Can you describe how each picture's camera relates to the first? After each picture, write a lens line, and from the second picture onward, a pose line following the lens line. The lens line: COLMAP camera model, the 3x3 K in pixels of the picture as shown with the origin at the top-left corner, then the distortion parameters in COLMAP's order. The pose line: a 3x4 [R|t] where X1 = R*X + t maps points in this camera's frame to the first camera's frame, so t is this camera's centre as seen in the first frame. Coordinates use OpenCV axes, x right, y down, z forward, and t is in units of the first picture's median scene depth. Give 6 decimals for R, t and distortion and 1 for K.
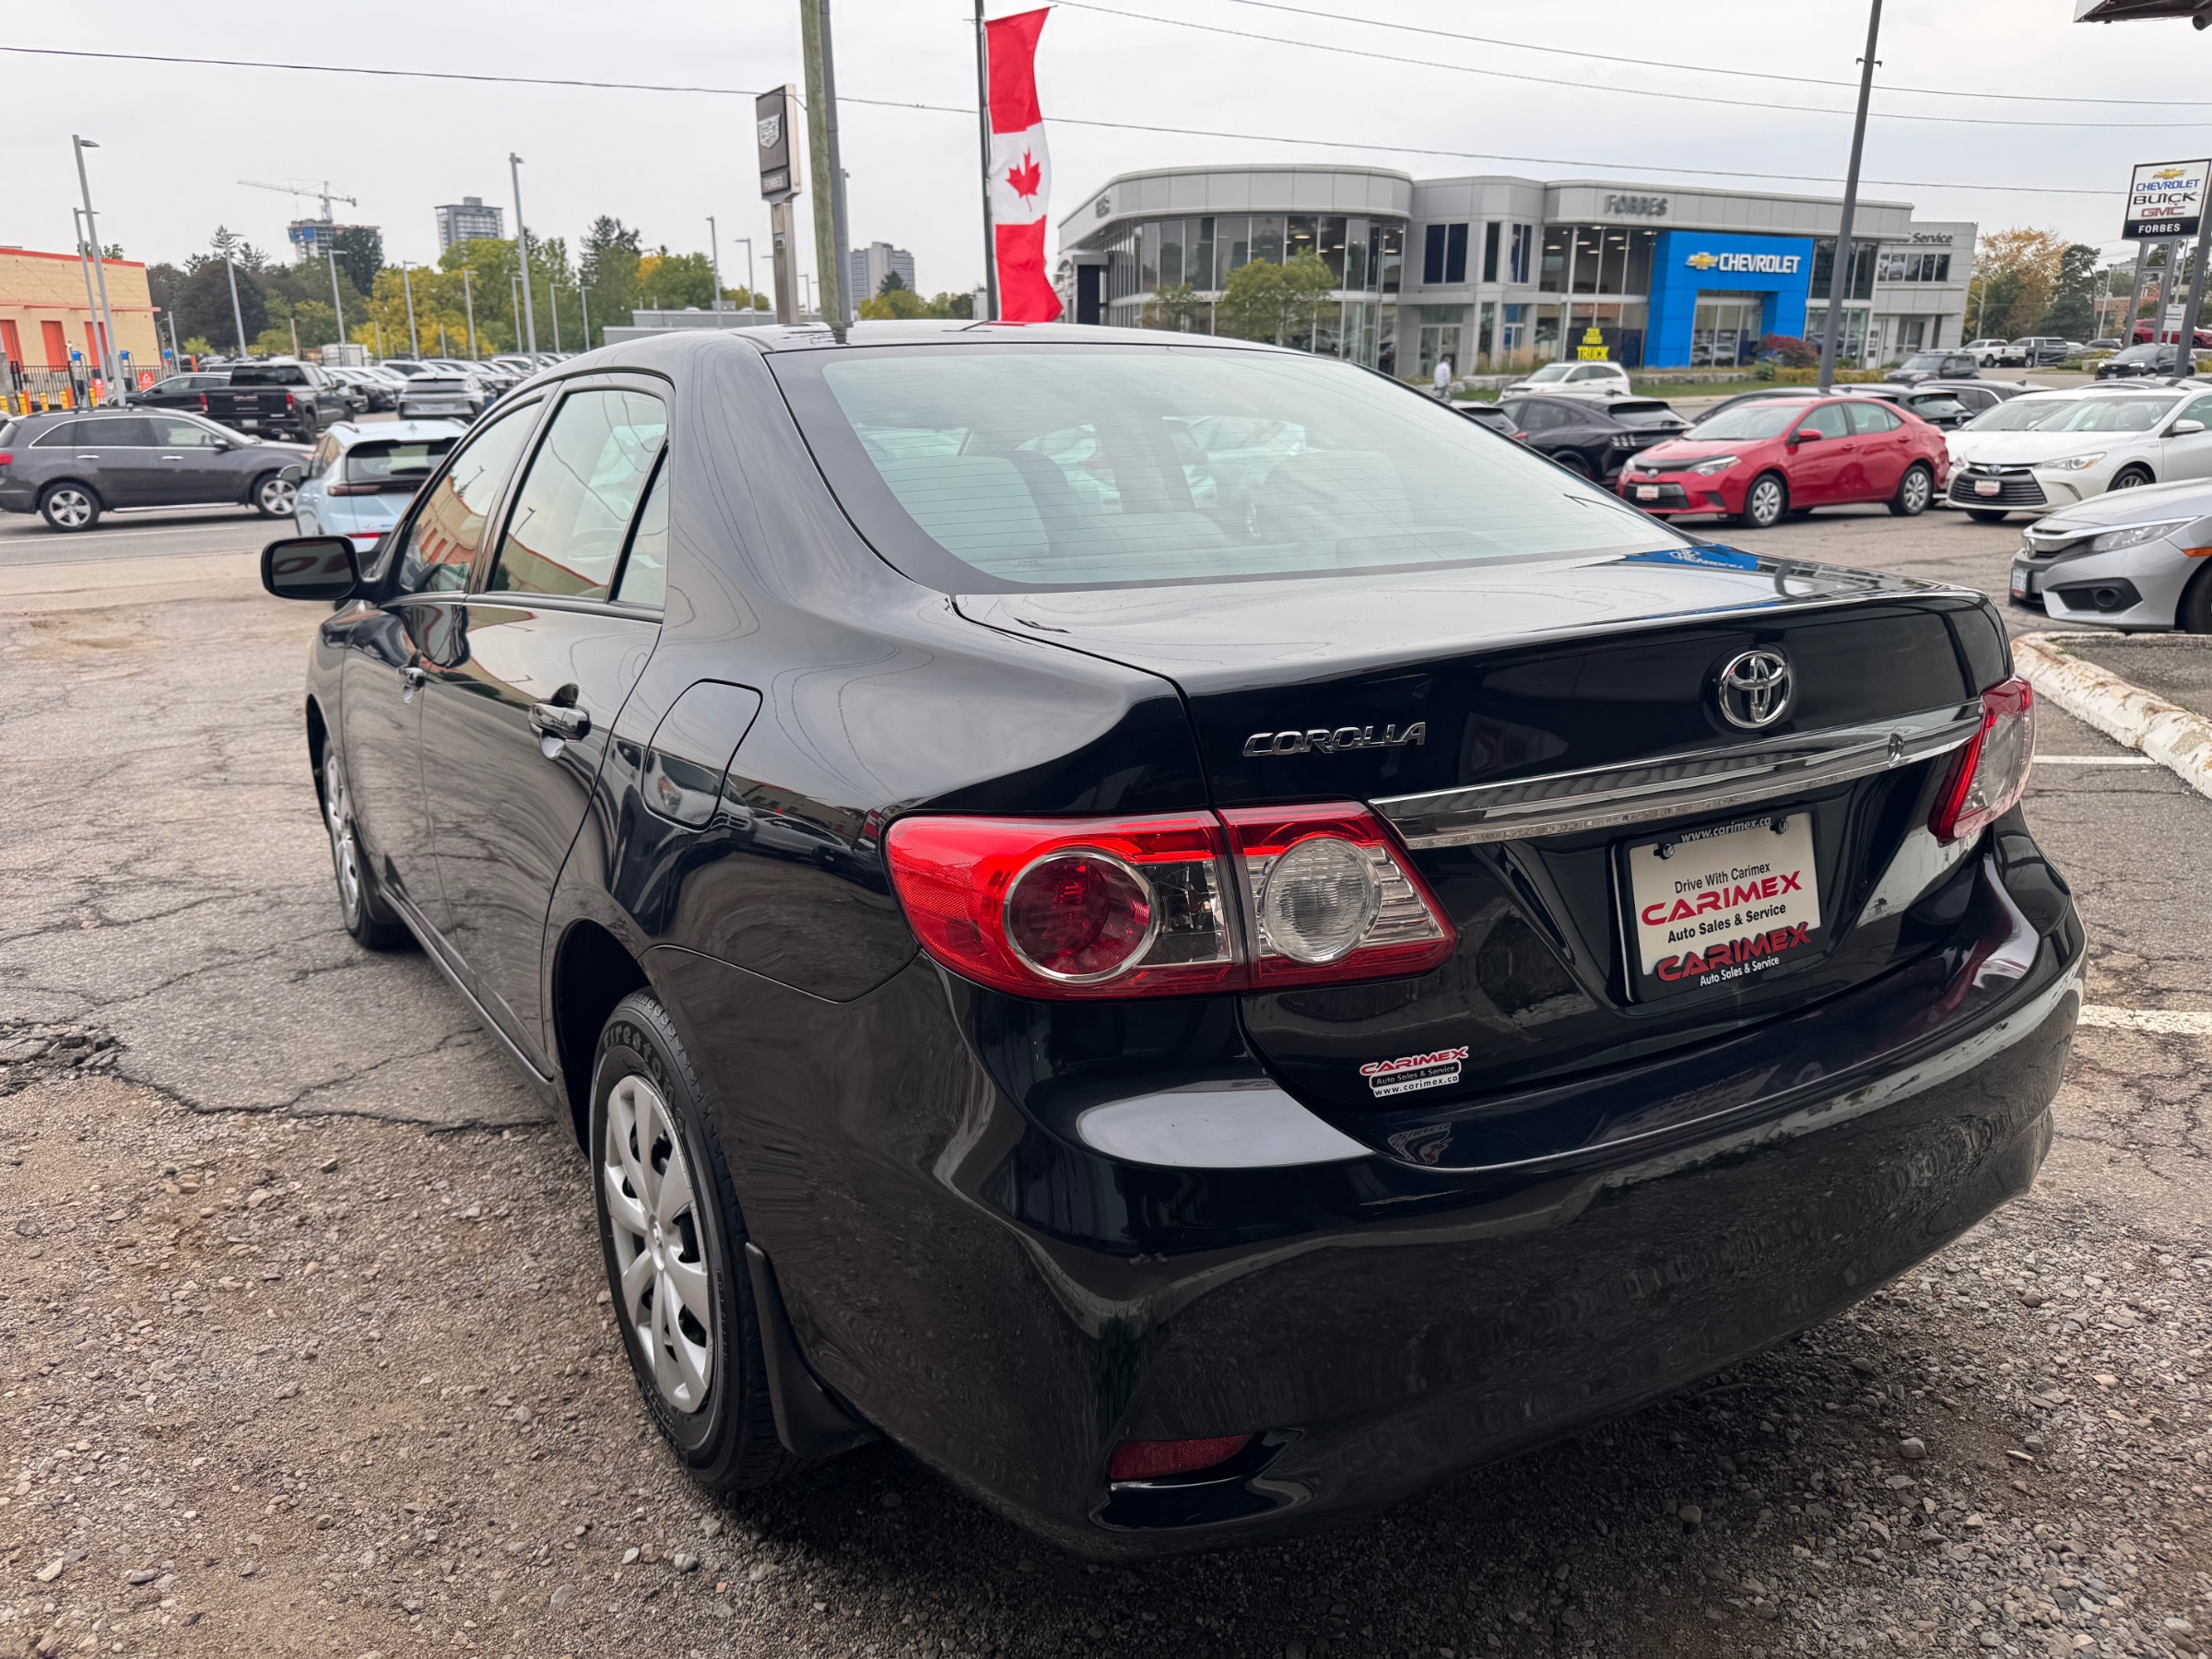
lens RADIAL K [[1594.1, 0, 1096.3], [0, 1594.1, 834.8], [0, 0, 1]] dist [0.019366, -0.008748]
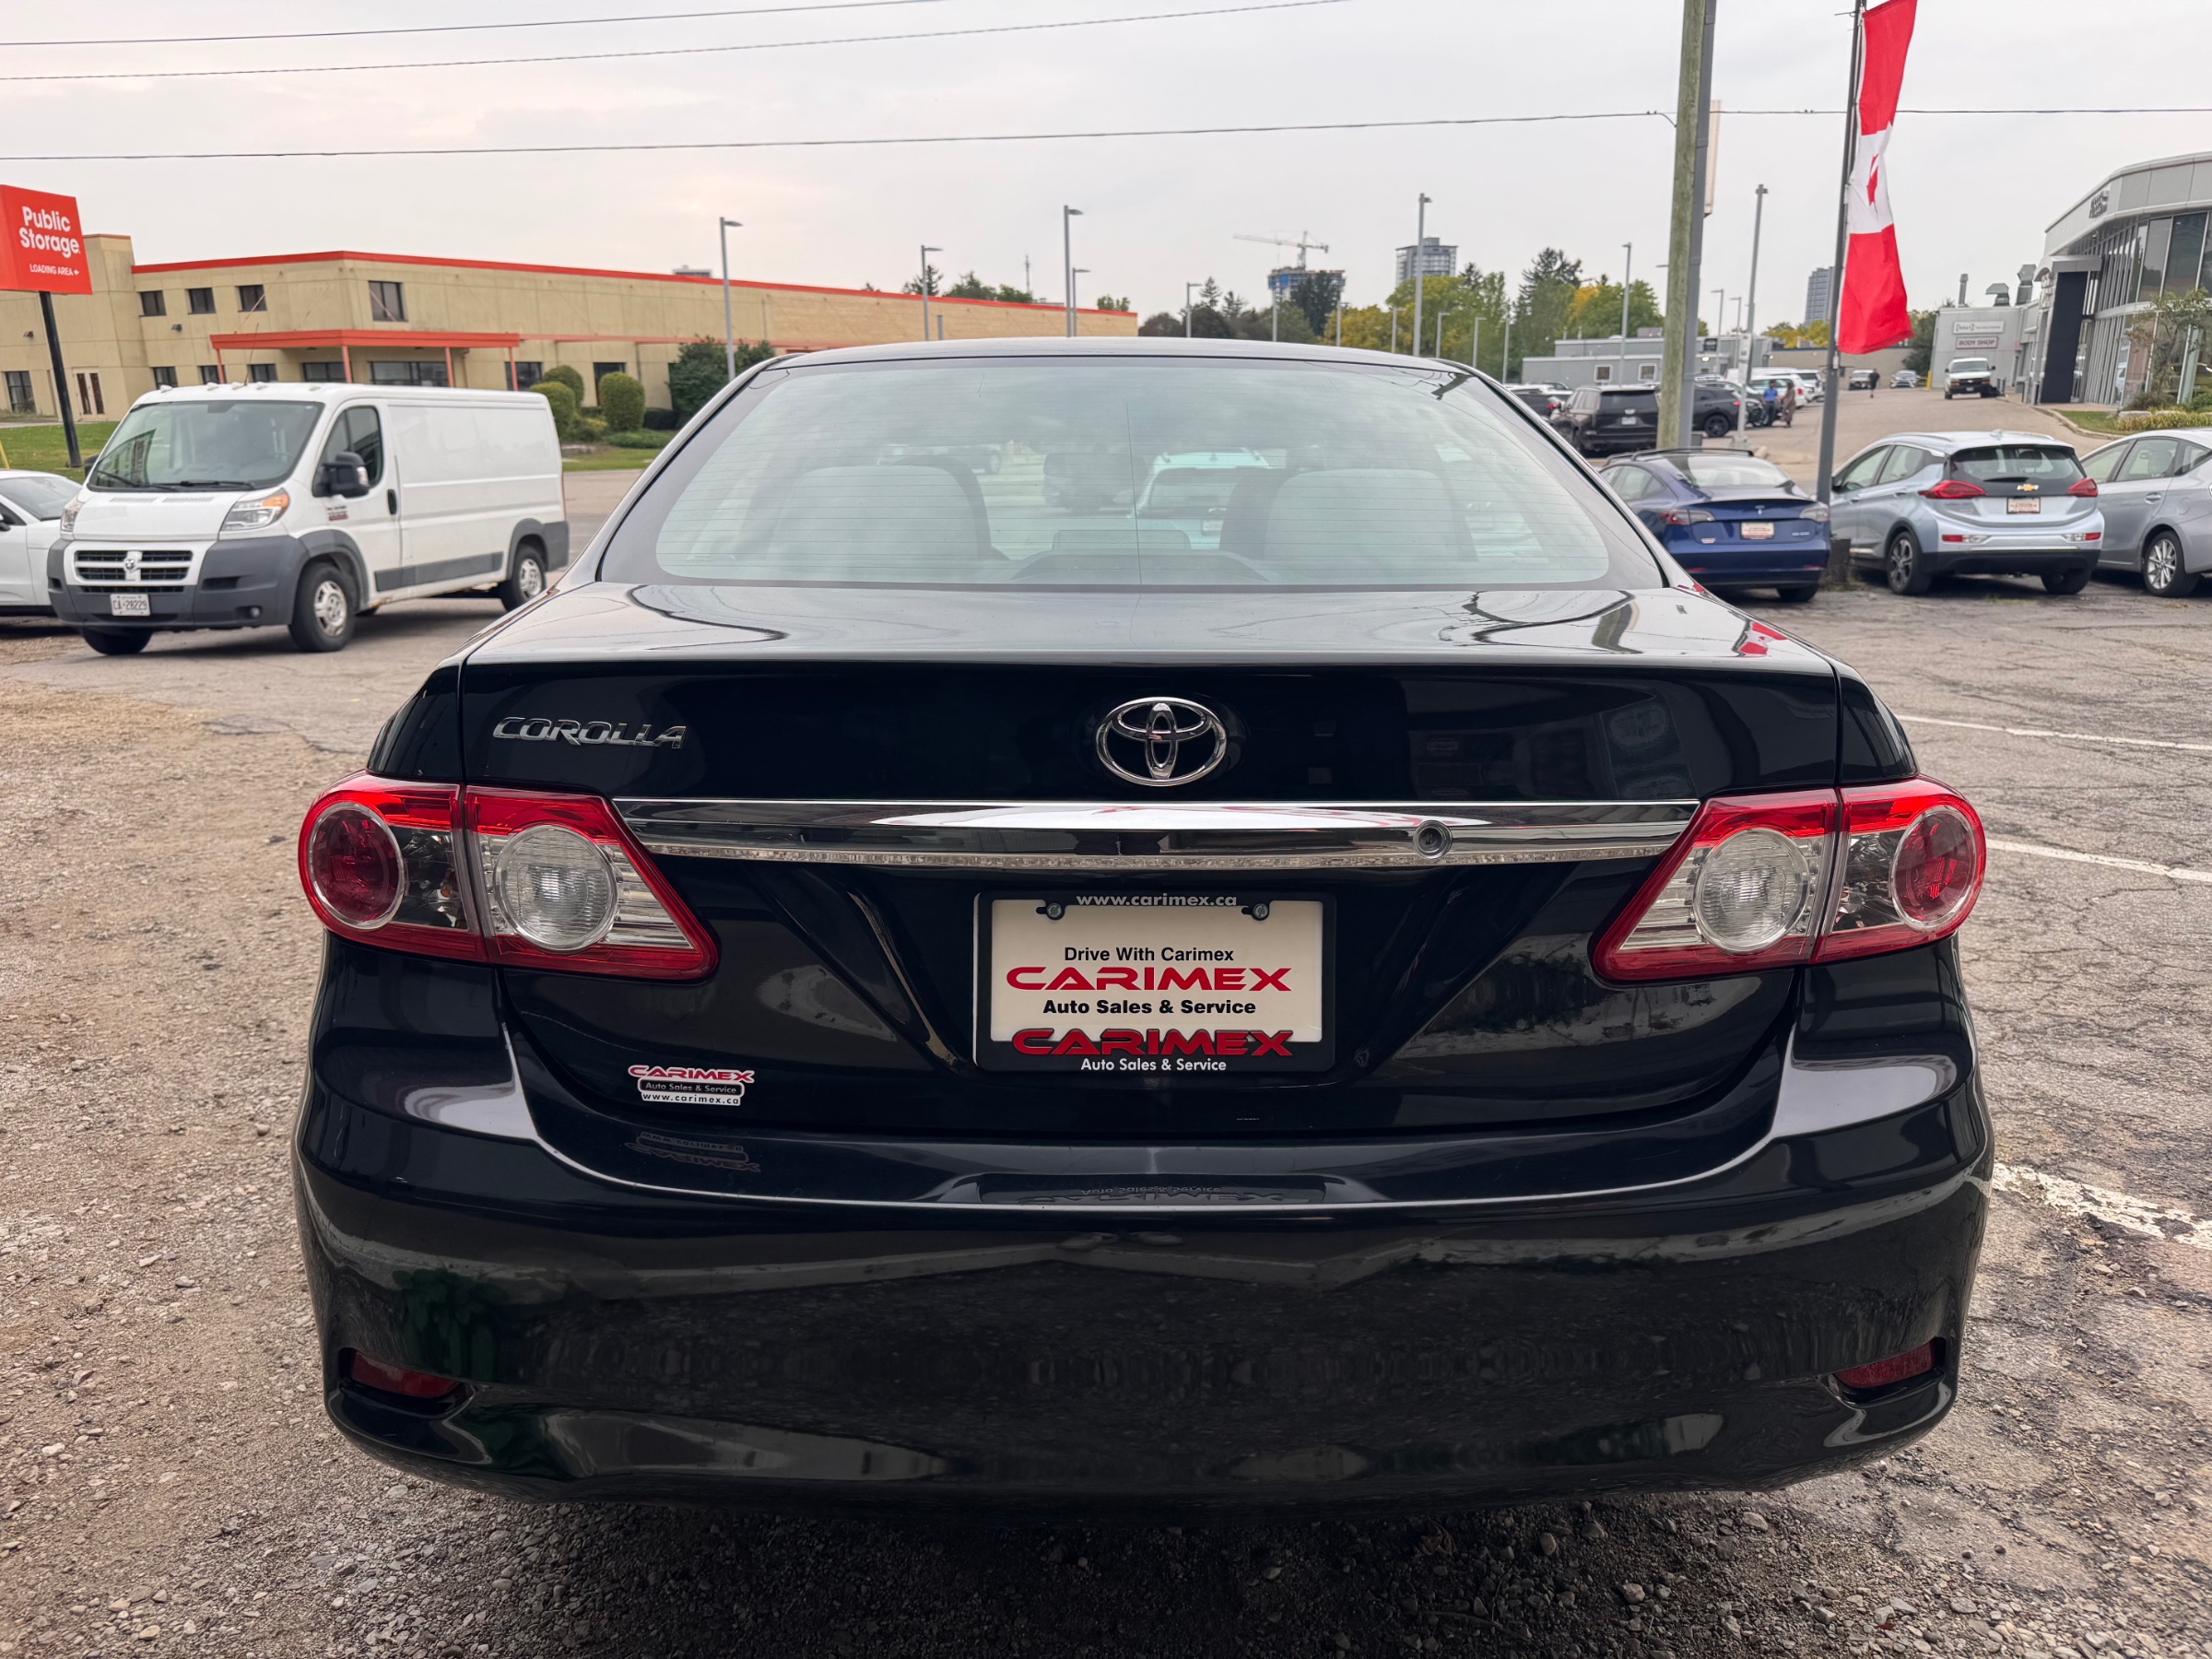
lens RADIAL K [[1594.1, 0, 1106.4], [0, 1594.1, 821.1], [0, 0, 1]] dist [0.019366, -0.008748]
pose [[0.861867, 0.125532, -0.491352, 0.752007], [-0.137304, 0.990454, 0.012204, -0.049833], [0.488193, 0.056946, 0.870876, 0.224314]]
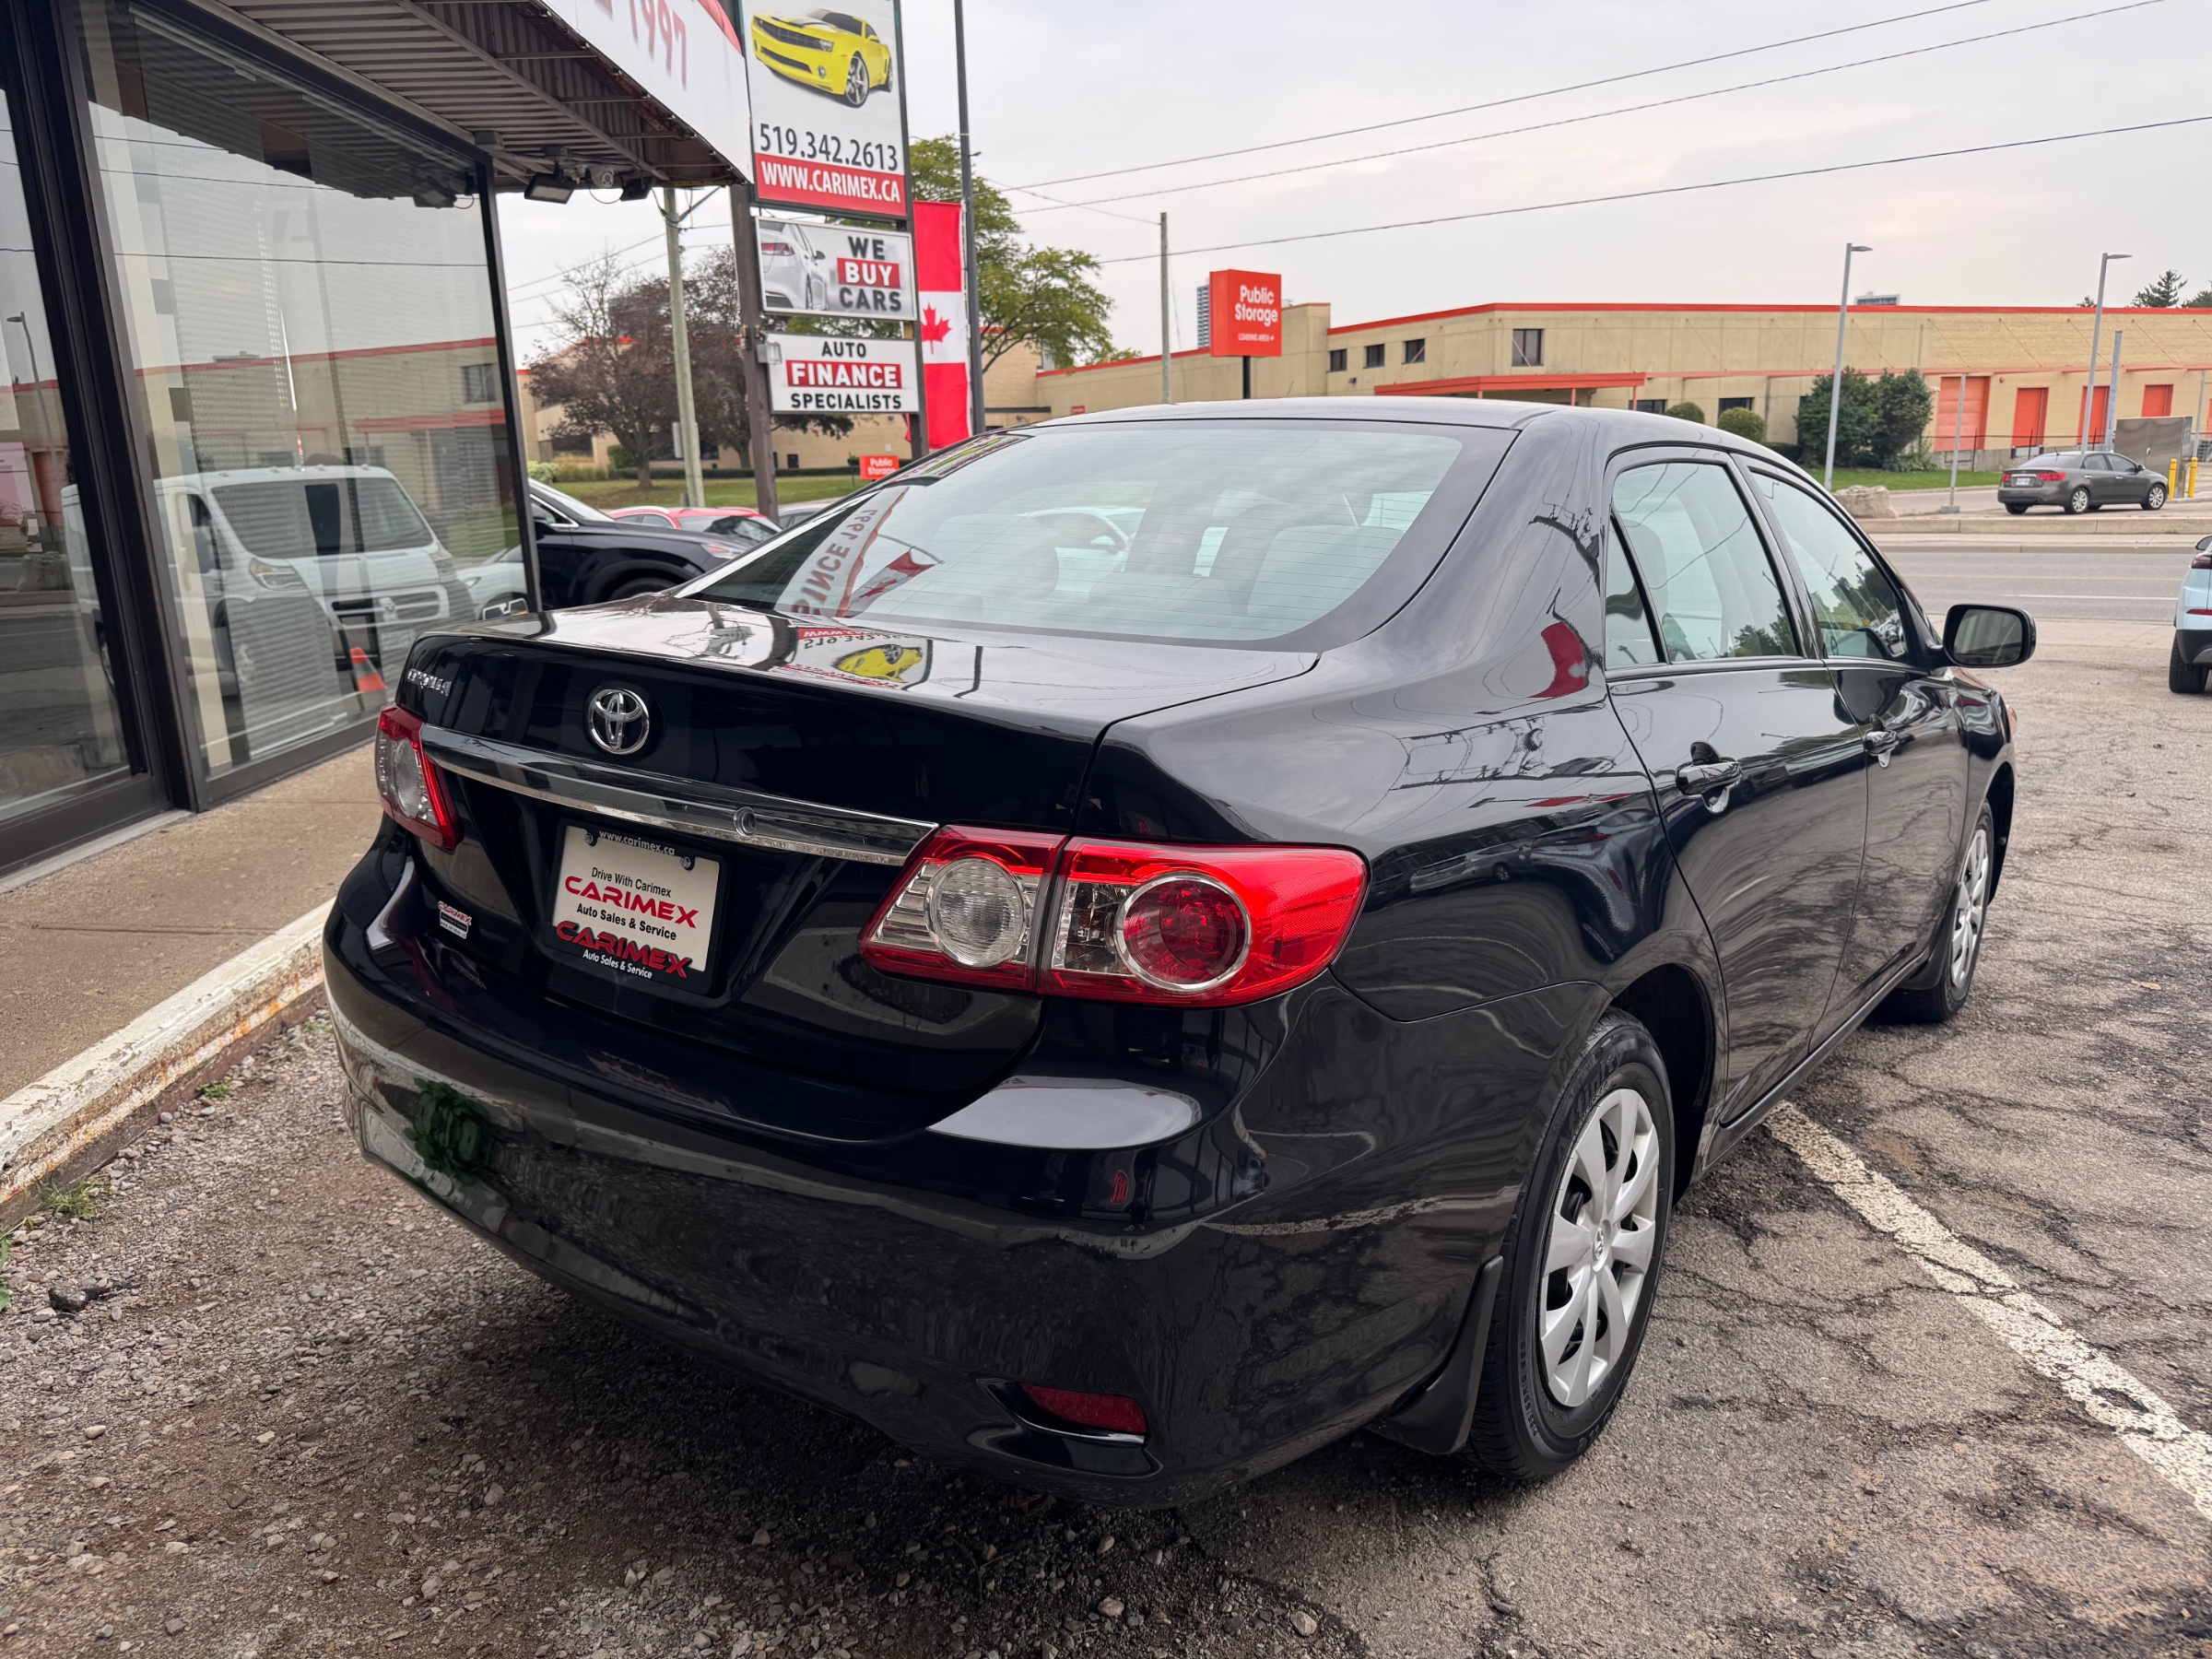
lens RADIAL K [[1594.1, 0, 1113.2], [0, 1594.1, 844.1], [0, 0, 1]] dist [0.019366, -0.008748]
pose [[0.345950, 0.221764, -0.911668, 1.485457], [-0.248848, 0.958554, 0.138739, -0.234776], [0.904651, 0.178870, 0.386798, 0.826742]]
